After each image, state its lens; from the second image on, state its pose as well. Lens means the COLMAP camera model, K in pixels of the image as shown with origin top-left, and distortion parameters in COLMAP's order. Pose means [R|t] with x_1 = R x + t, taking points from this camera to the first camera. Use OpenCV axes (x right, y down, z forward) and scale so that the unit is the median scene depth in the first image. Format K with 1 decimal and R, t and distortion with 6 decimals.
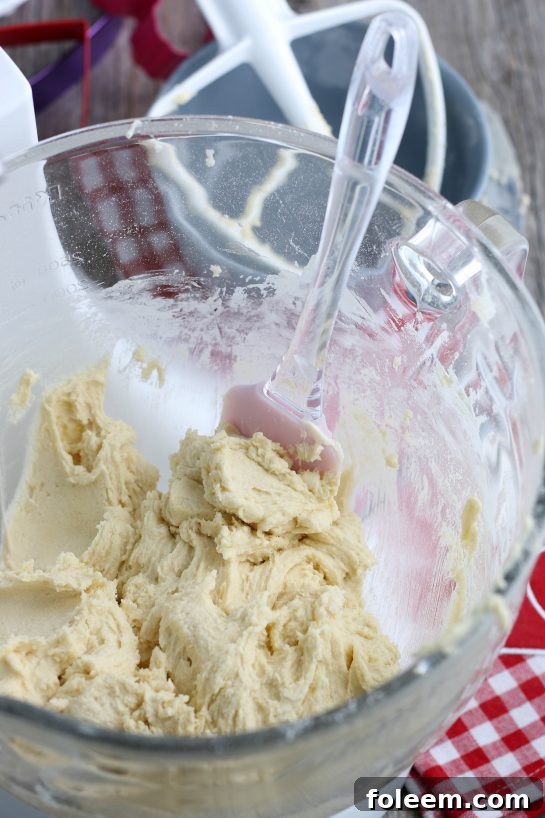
lens RADIAL K [[2058.3, 0, 273.3], [0, 2058.3, 406.4], [0, 0, 1]] dist [-0.097534, 0.000000]
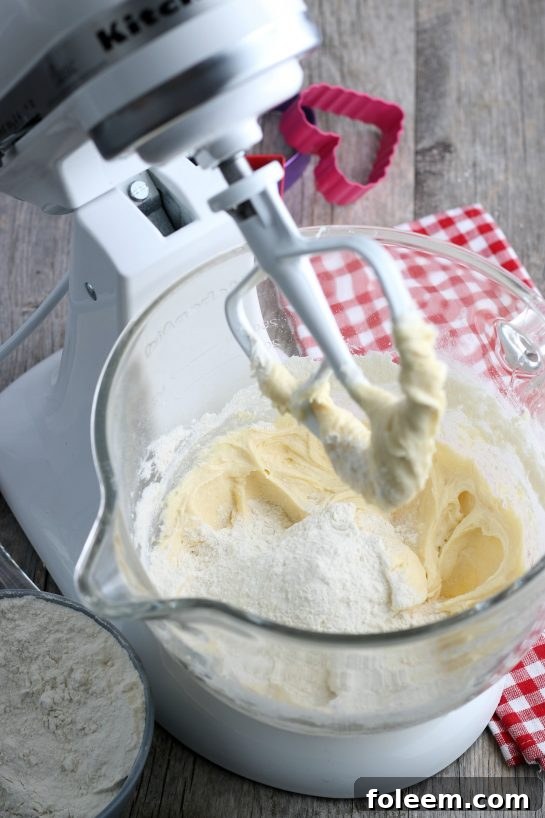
lens RADIAL K [[2058.3, 0, 269.0], [0, 2058.3, 410.2], [0, 0, 1]] dist [-0.097534, 0.000000]
pose [[0.995824, 0.055729, -0.072311, 0.006894], [-0.060293, 0.996219, -0.062553, 0.077682], [0.068552, 0.066651, 0.995419, -0.409039]]
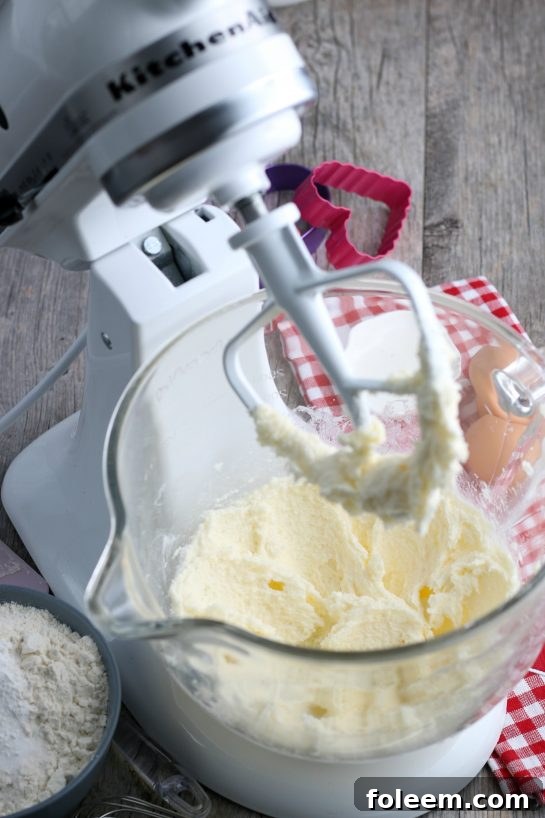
lens RADIAL K [[2058.3, 0, 265.1], [0, 2058.3, 407.6], [0, 0, 1]] dist [-0.097534, 0.000000]
pose [[0.993547, 0.051213, -0.101196, 0.046595], [-0.064260, 0.989405, -0.130187, 0.150389], [0.093457, 0.135849, 0.986312, -0.474017]]
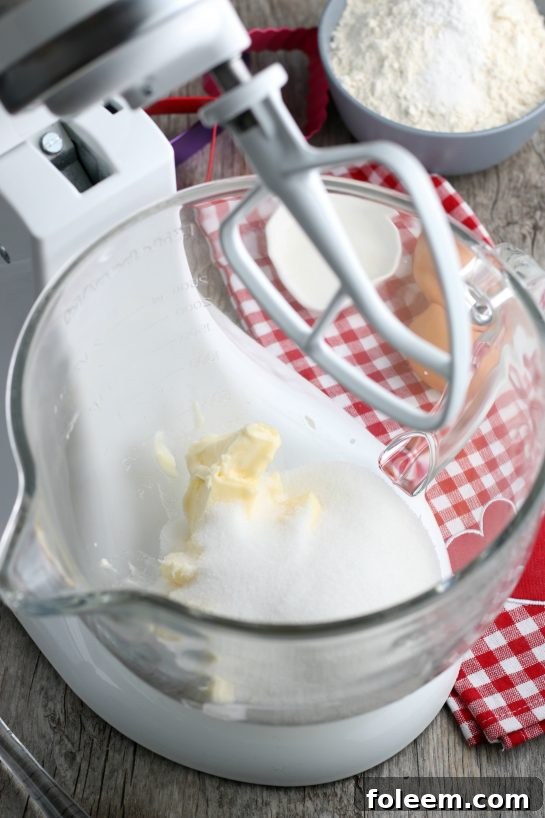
lens RADIAL K [[2058.3, 0, 276.9], [0, 2058.3, 415.4], [0, 0, 1]] dist [-0.097534, 0.000000]
pose [[0.998752, 0.026309, -0.042452, 0.009299], [-0.027345, 0.999337, -0.024021, 0.044198], [0.041792, 0.025152, 0.998810, -0.307452]]
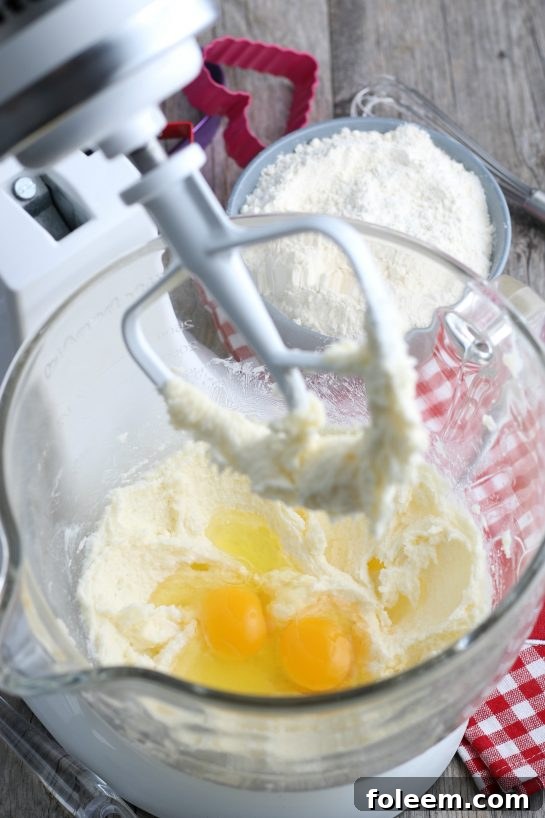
lens RADIAL K [[2058.3, 0, 276.2], [0, 2058.3, 407.6], [0, 0, 1]] dist [-0.097534, 0.000000]
pose [[0.999337, -0.009112, -0.035243, 0.001233], [0.008501, 0.999812, -0.017435, 0.000084], [0.035395, 0.017123, 0.999227, -0.250311]]
